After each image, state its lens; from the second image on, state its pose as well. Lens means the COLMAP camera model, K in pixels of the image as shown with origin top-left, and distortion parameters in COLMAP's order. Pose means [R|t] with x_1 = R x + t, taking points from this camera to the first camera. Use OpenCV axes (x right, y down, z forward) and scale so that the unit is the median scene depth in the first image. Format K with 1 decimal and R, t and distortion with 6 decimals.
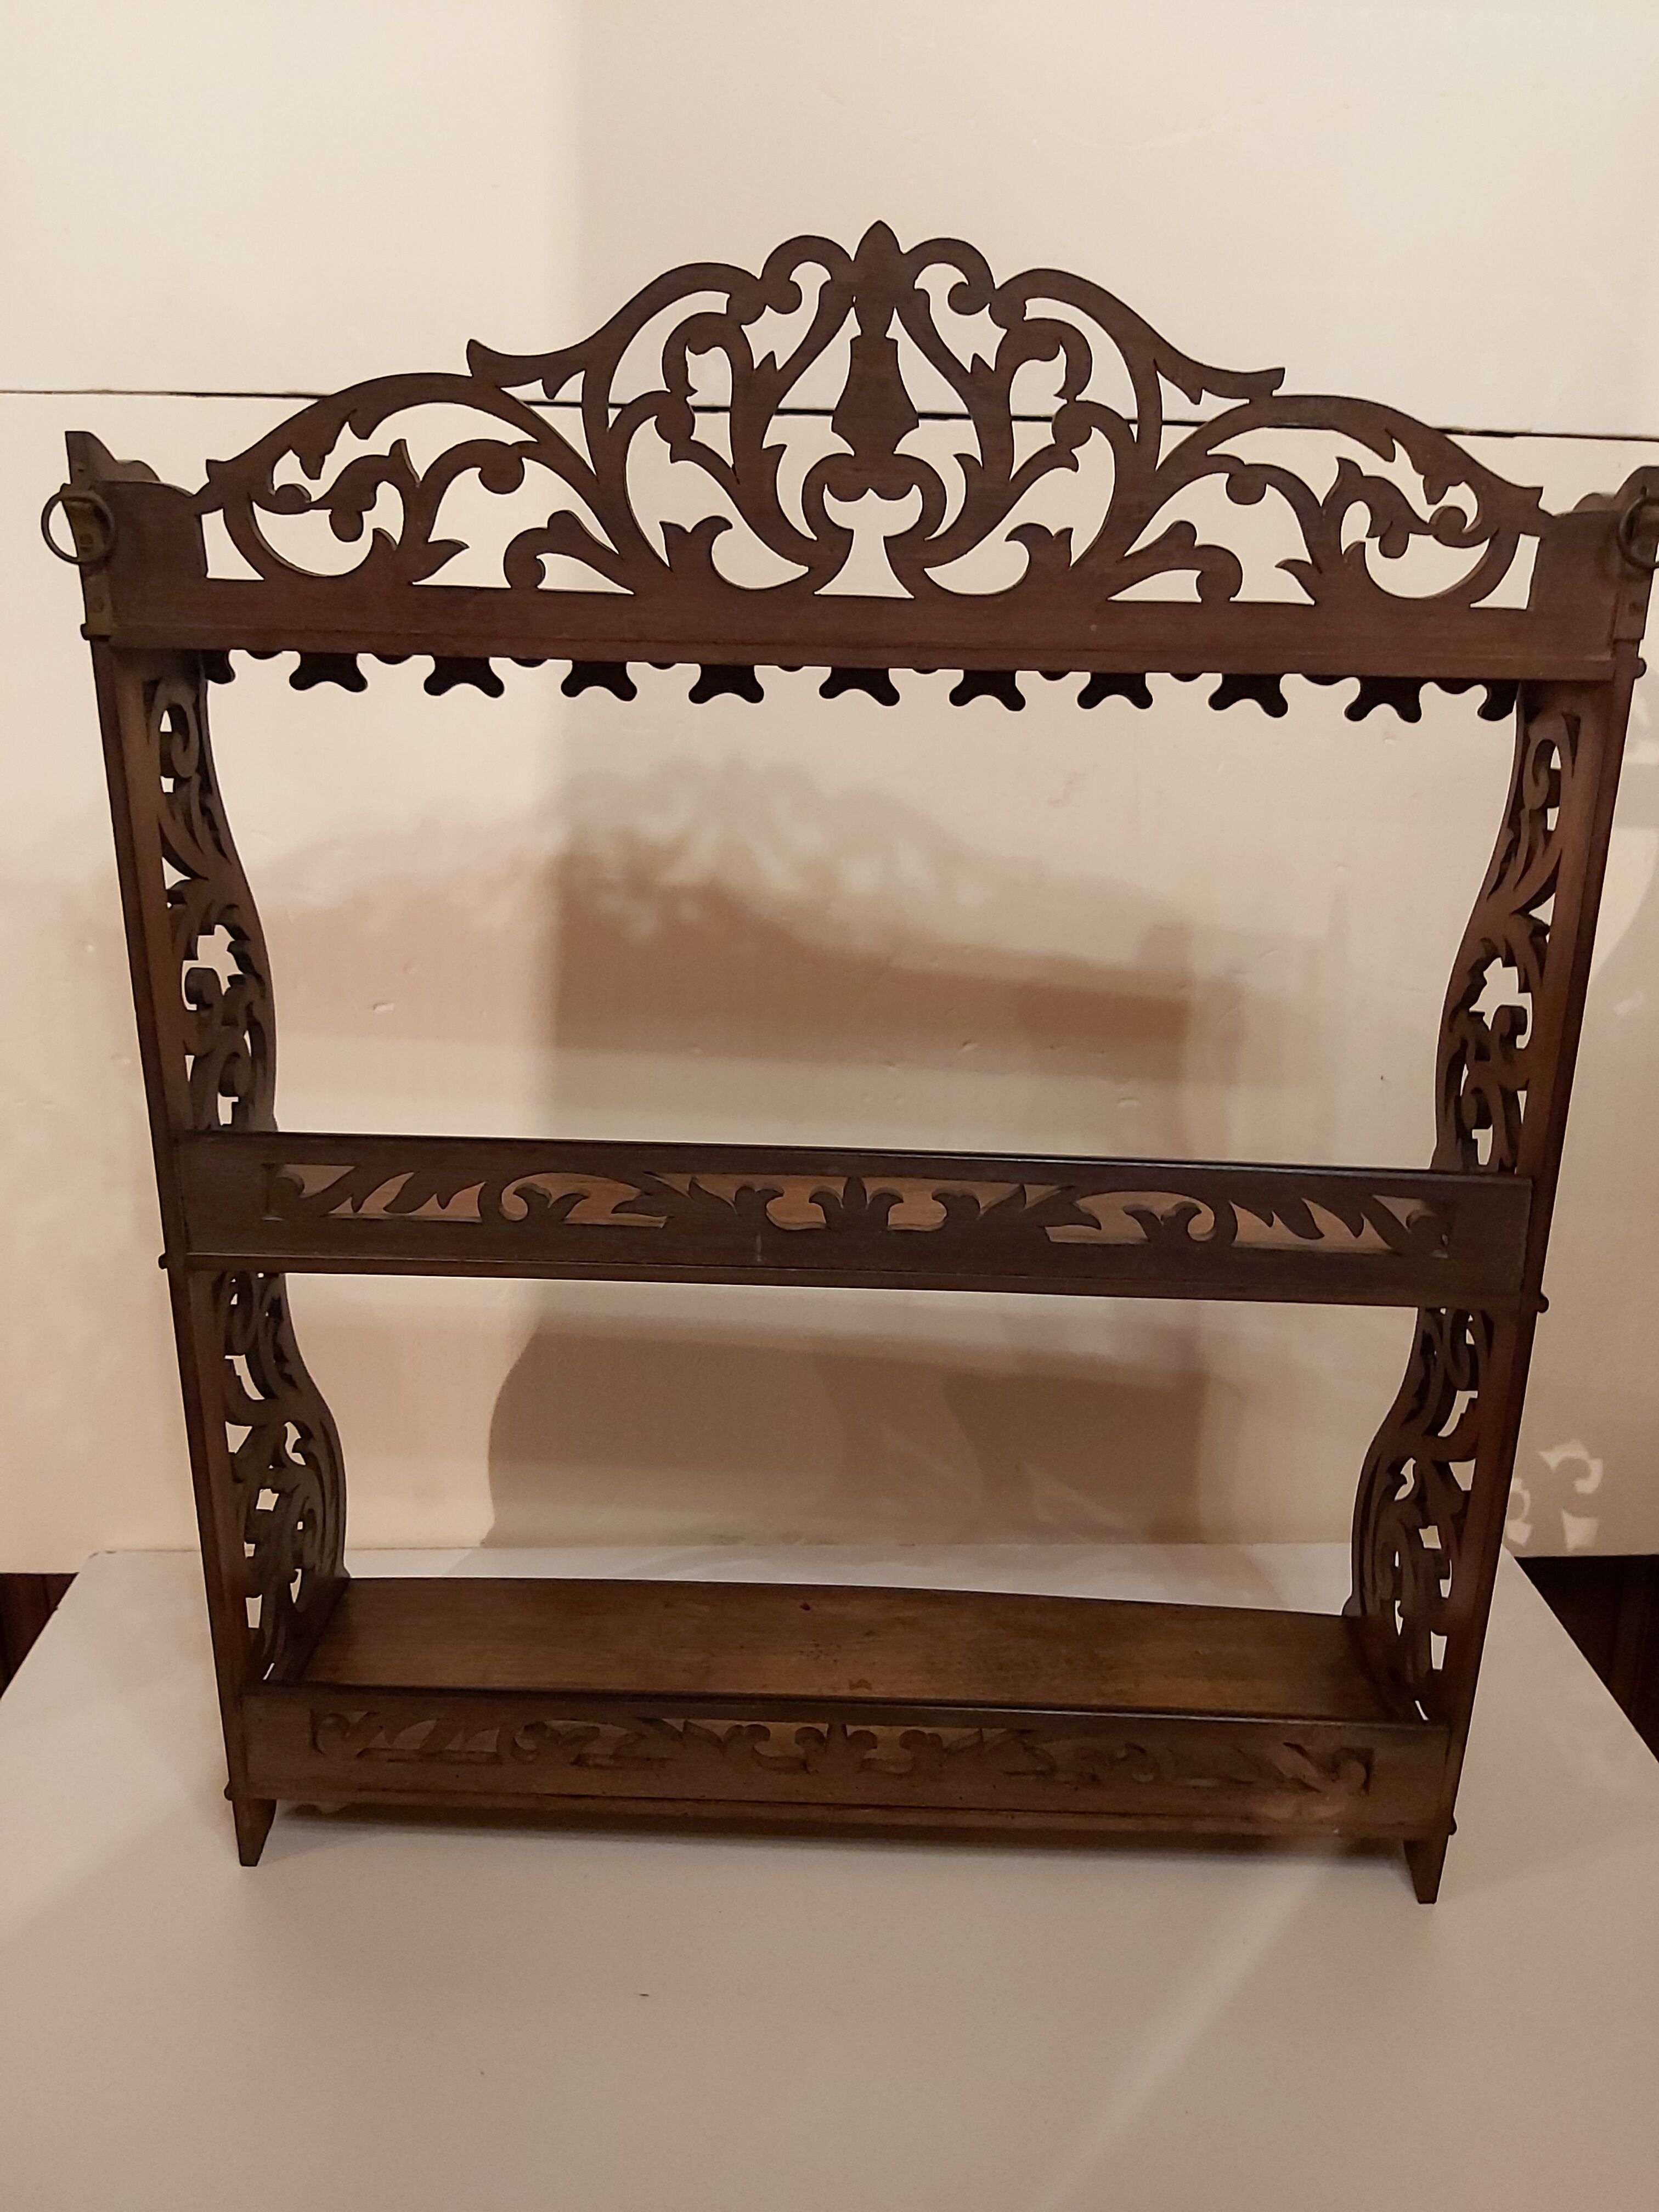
lens RADIAL K [[1728.0, 0, 866.3], [0, 1728.0, 1123.0], [0, 0, 1]] dist [0.040839, -0.080255]
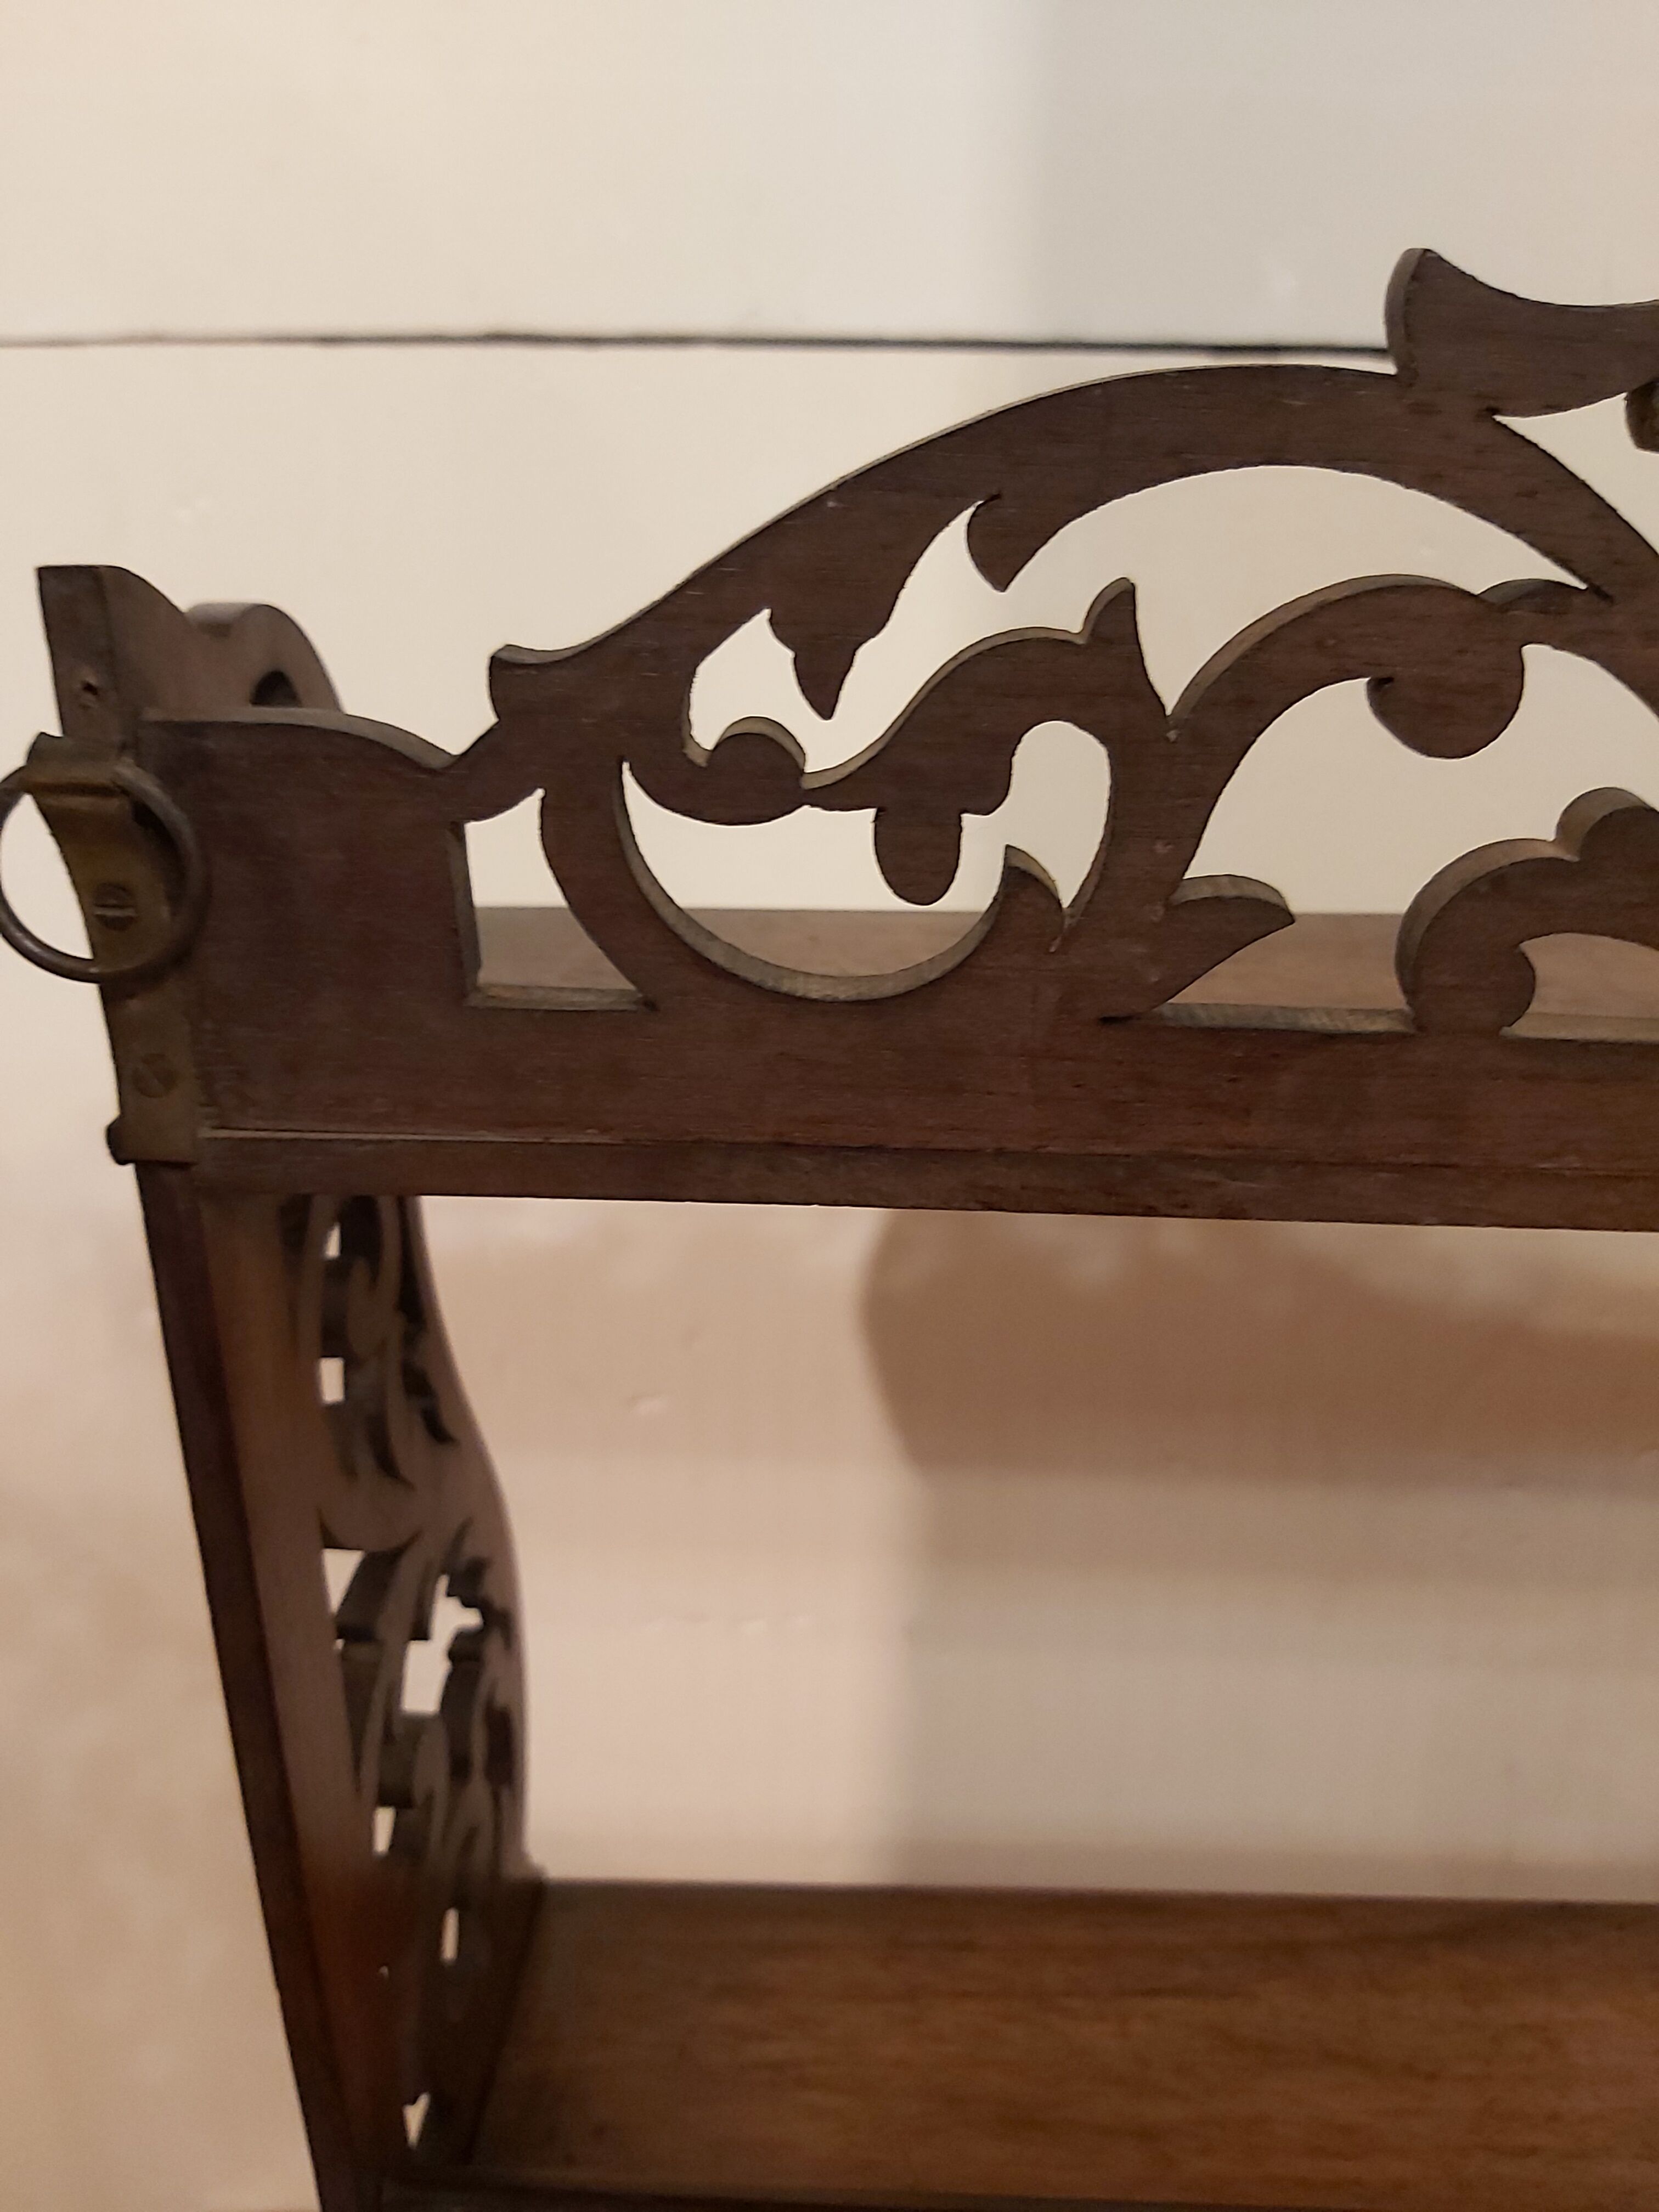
lens RADIAL K [[1728.0, 0, 824.5], [0, 1728.0, 1101.0], [0, 0, 1]] dist [0.040839, -0.080255]
pose [[0.998905, 0.005429, -0.046468, -0.302967], [-0.002381, 0.997857, 0.065393, -0.319999], [0.046723, -0.065210, 0.996777, 0.682900]]
